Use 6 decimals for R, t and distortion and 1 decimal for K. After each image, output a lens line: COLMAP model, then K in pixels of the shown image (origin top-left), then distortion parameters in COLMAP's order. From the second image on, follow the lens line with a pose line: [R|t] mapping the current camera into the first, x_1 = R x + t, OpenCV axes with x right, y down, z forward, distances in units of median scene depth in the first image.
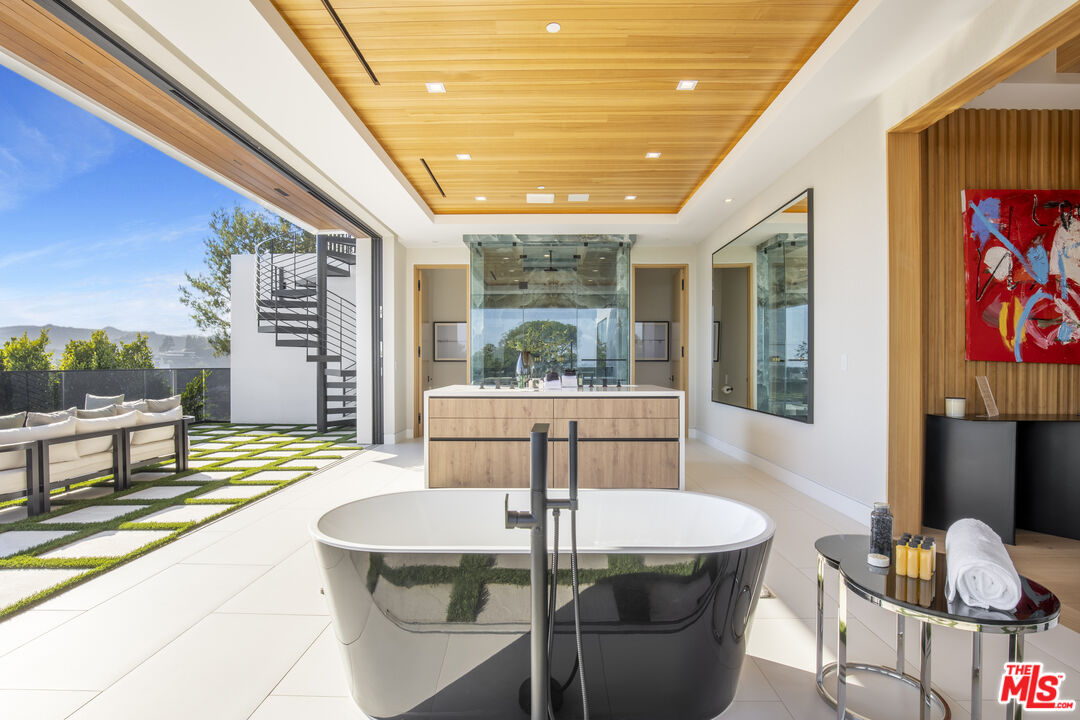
lens RADIAL K [[526.8, 0, 540.0], [0, 526.8, 360.0], [0, 0, 1]] dist [-0.019212, 0.000304]
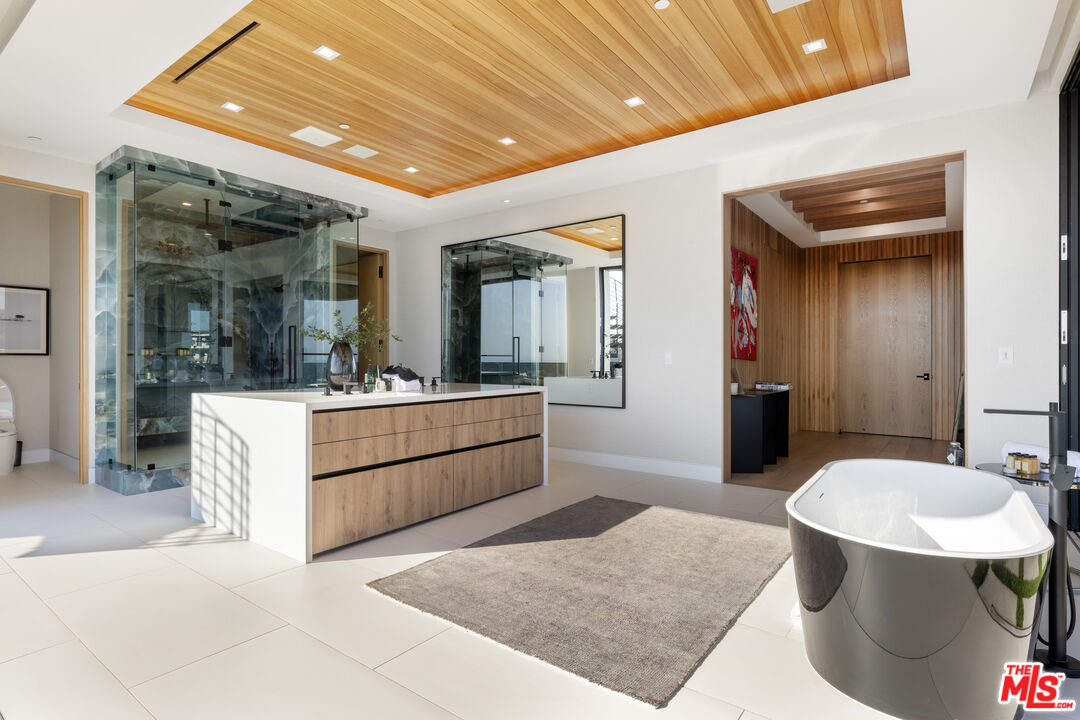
lens RADIAL K [[539.4, 0, 560.3], [0, 539.4, 353.8], [0, 0, 1]] dist [-0.012049, 0.000701]
pose [[0.578016, 0.006924, 0.815996, -0.509604], [-0.004418, 0.999976, -0.005356, 0.002081], [-0.816013, -0.000510, 0.578033, 0.342783]]
